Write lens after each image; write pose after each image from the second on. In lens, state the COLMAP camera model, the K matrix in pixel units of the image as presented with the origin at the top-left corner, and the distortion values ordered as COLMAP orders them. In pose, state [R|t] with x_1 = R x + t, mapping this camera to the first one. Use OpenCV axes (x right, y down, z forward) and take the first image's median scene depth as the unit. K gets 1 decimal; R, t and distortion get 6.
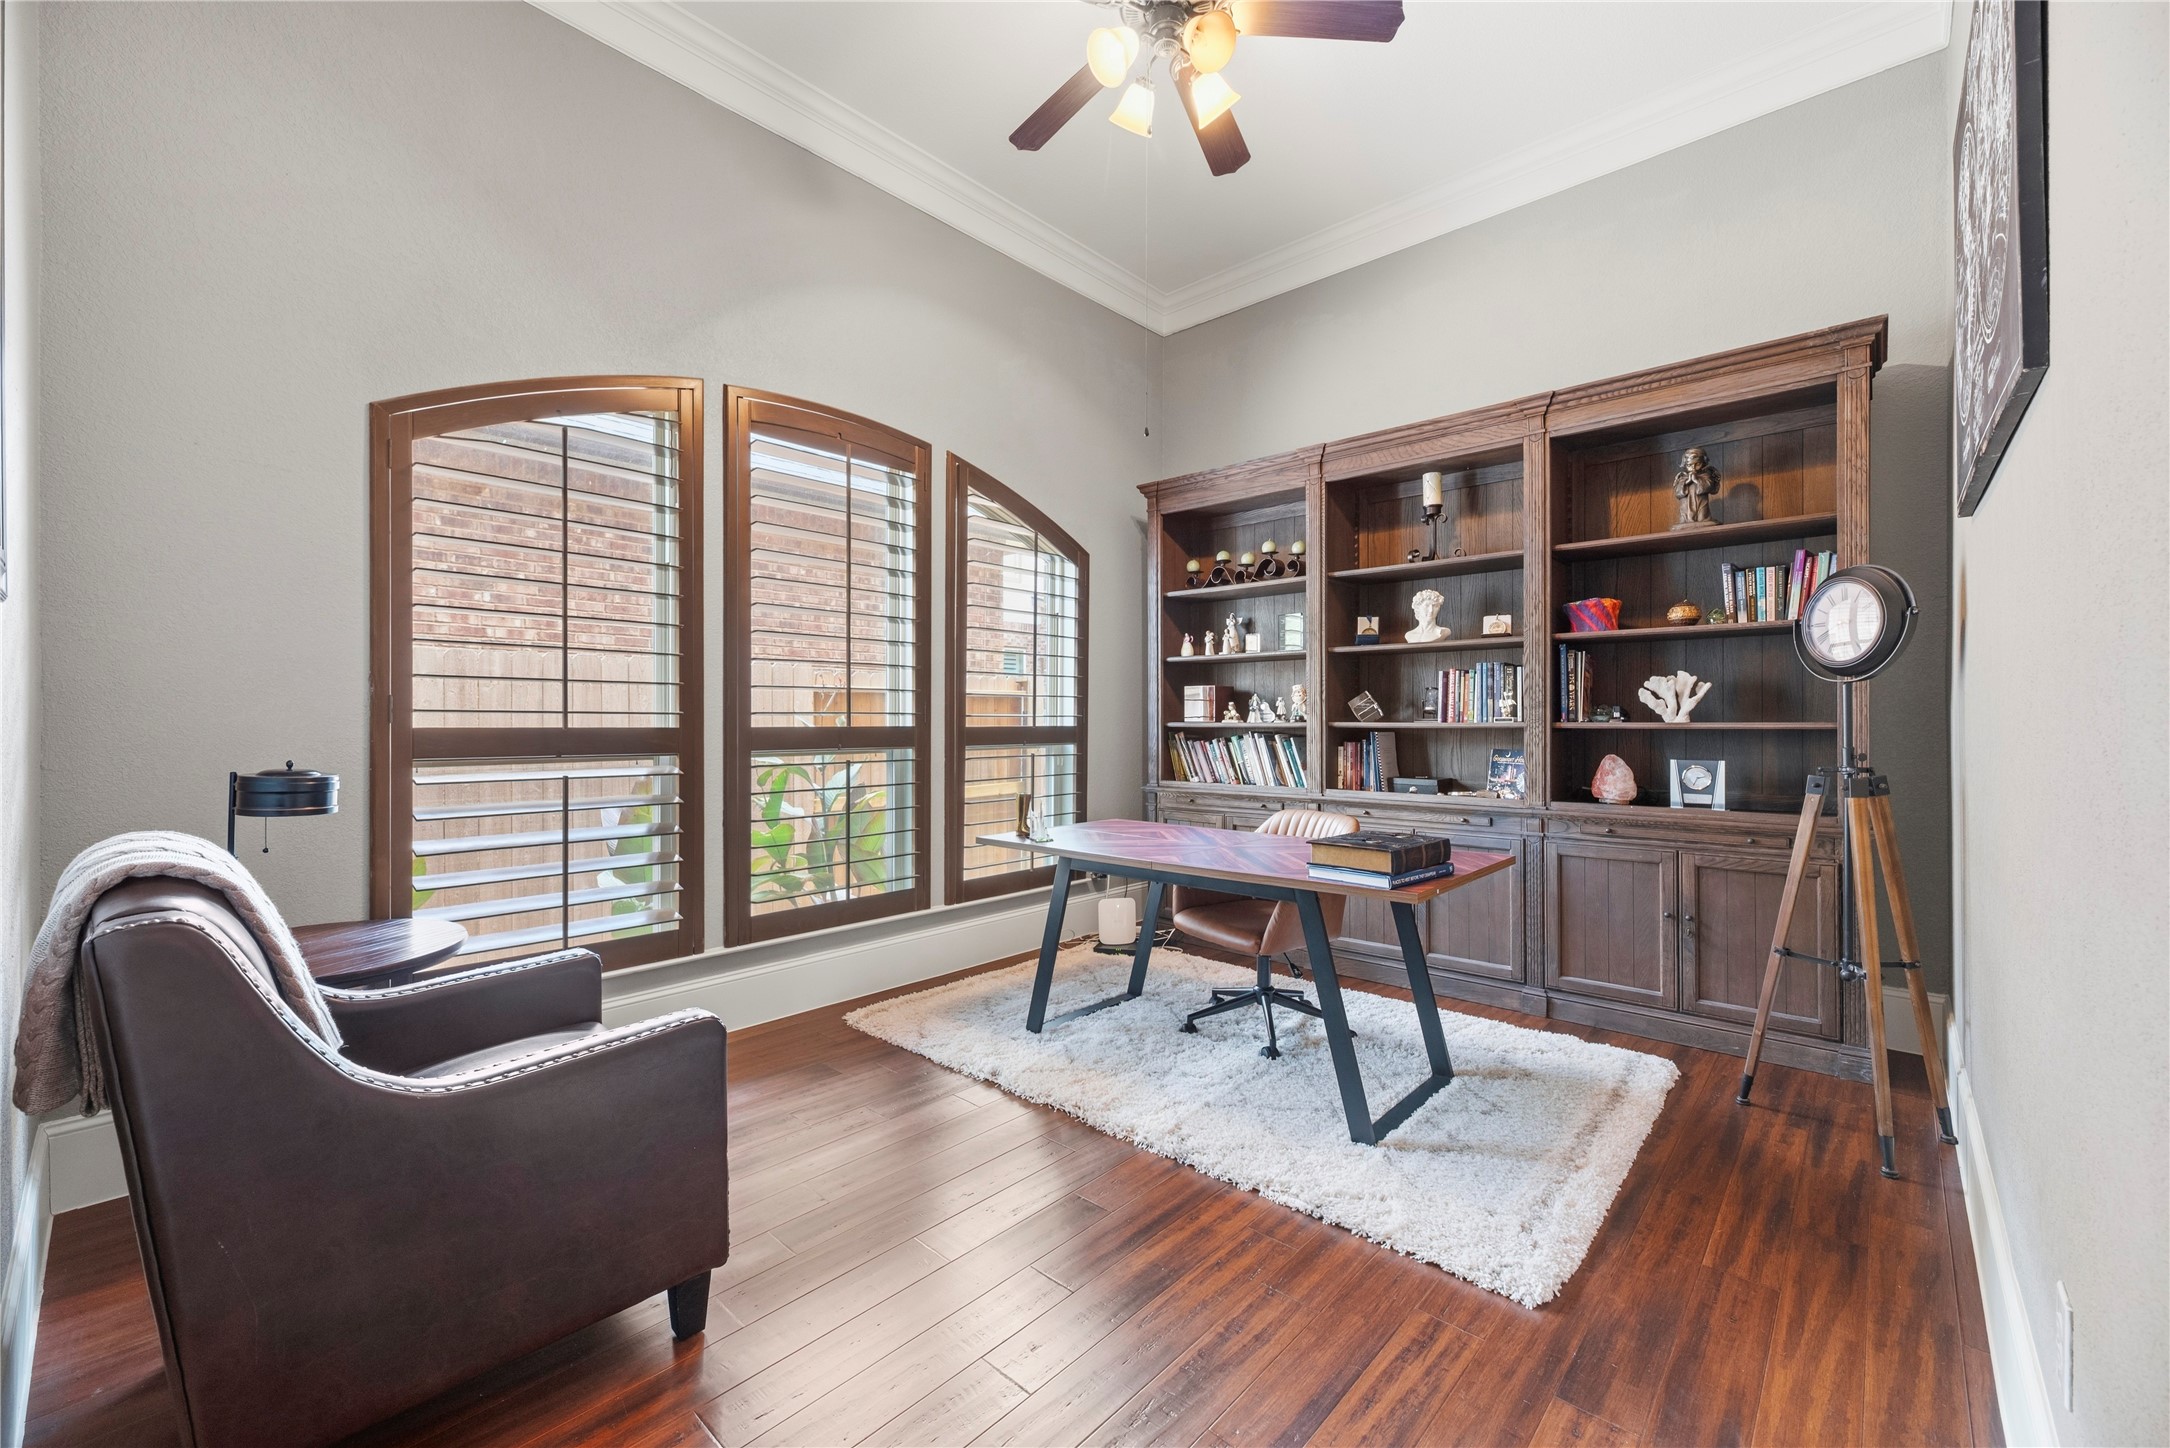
lens RADIAL K [[880.7, 0, 1089.7], [0, 880.7, 715.8], [0, 0, 1]] dist [0.002898, -0.000114]
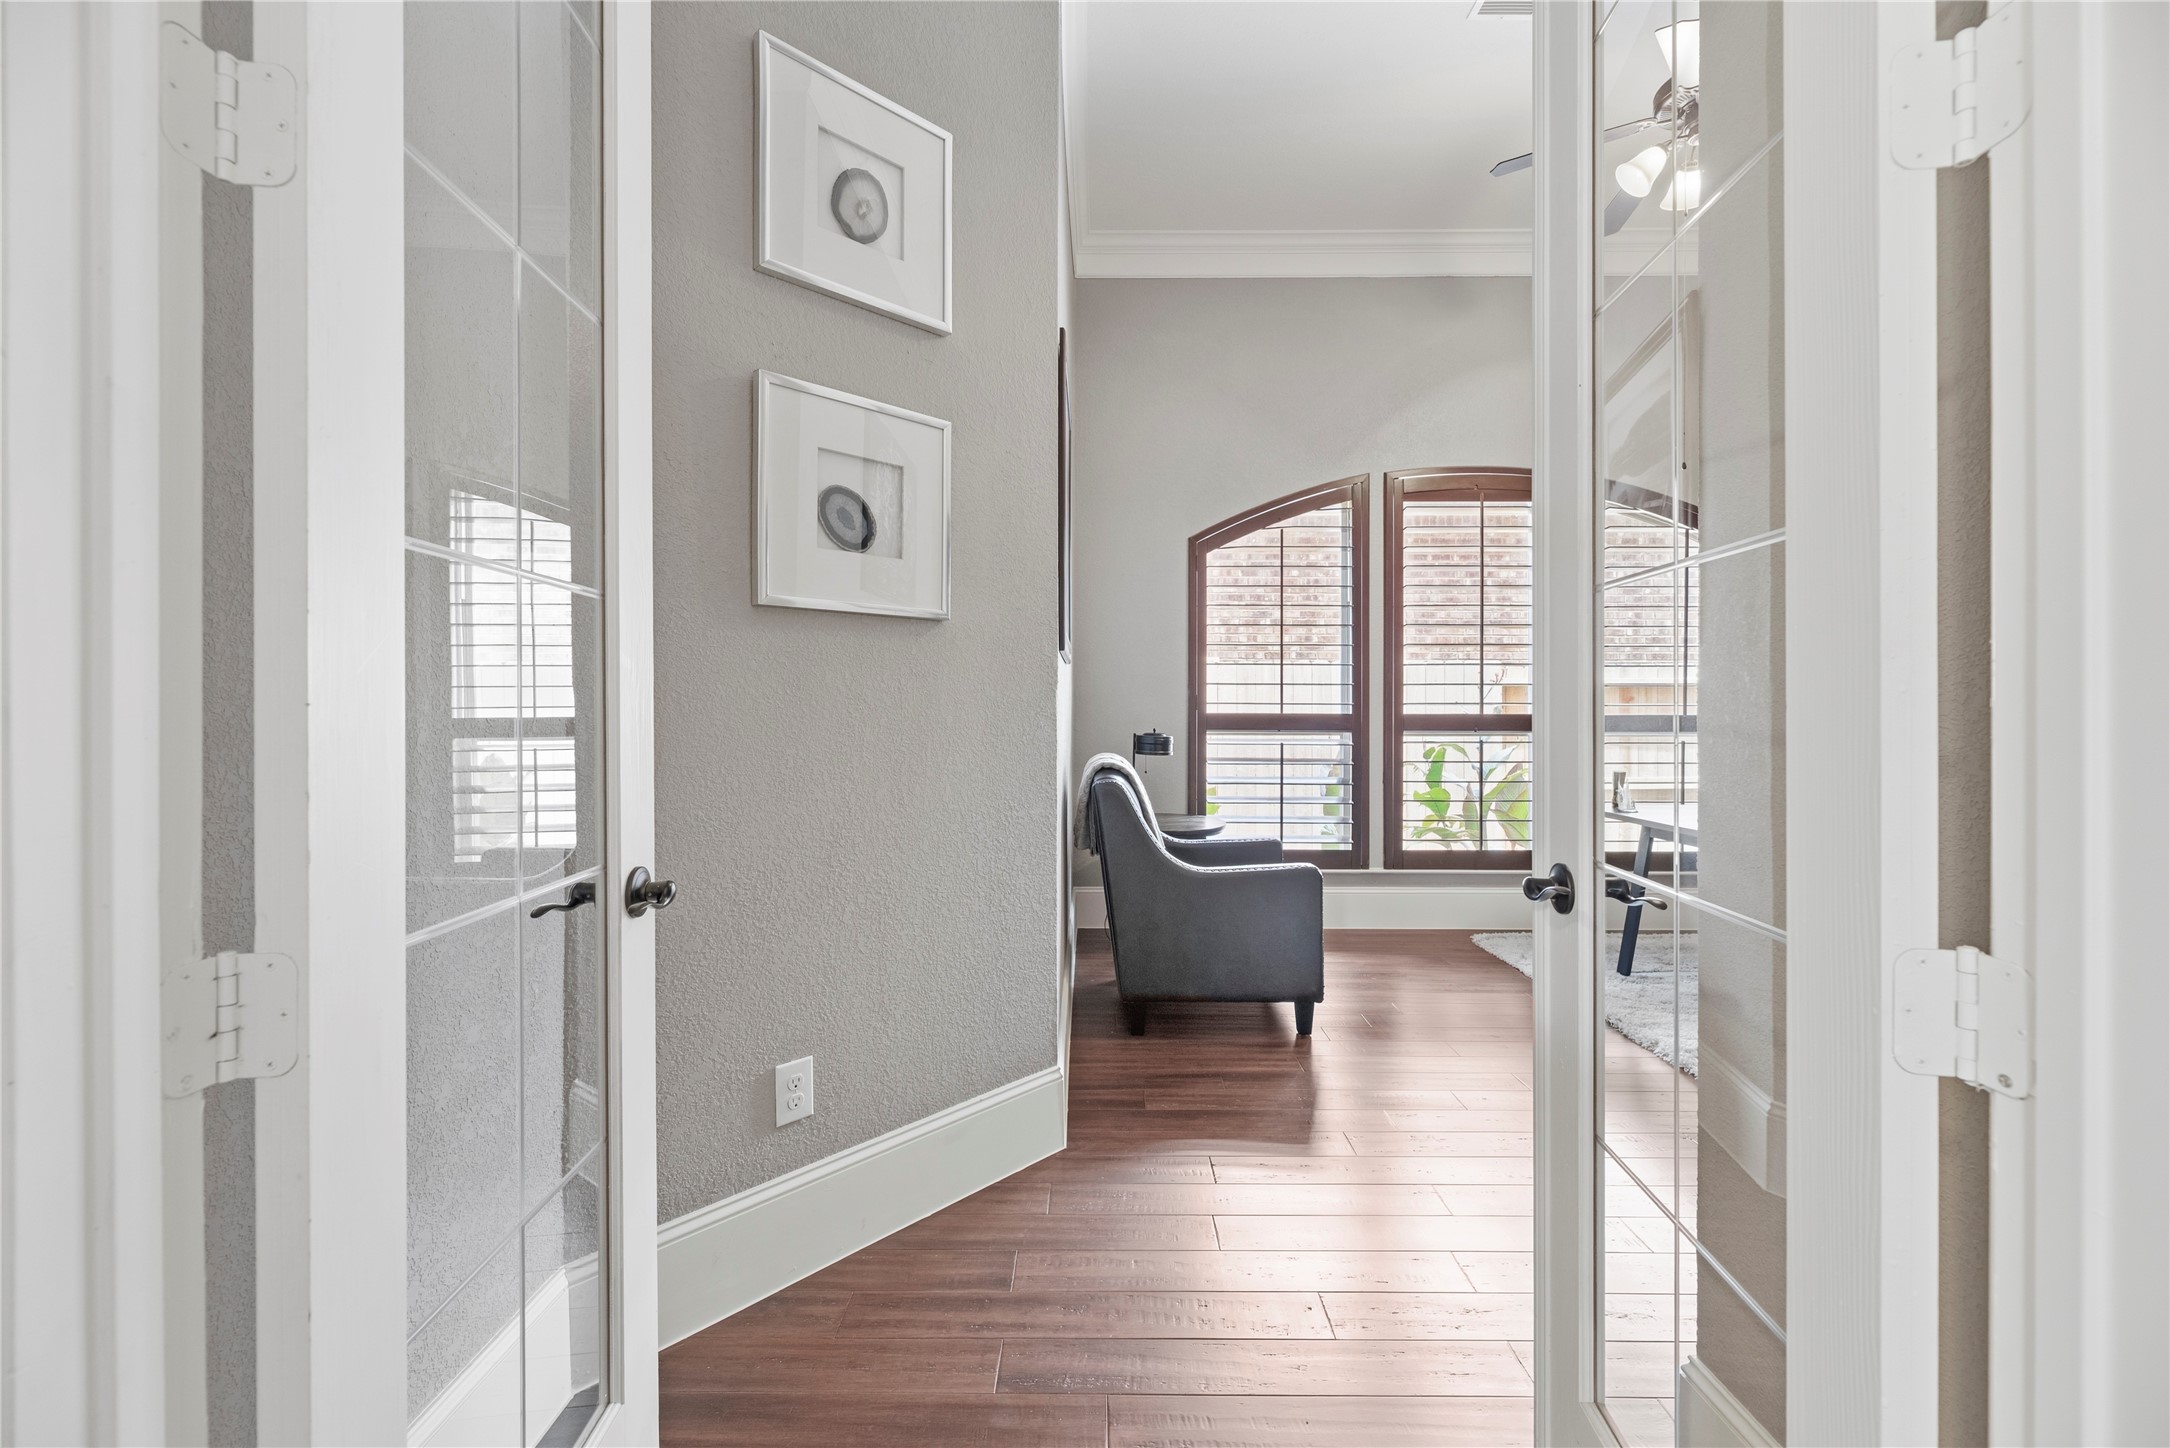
lens RADIAL K [[880.7, 0, 1084.9], [0, 880.7, 722.2], [0, 0, 1]] dist [0.002898, -0.000114]
pose [[0.665478, 0.010922, -0.746338, 0.415595], [0.002926, 0.999847, 0.017241, 0.000817], [0.746412, -0.013658, 0.665344, -0.390611]]
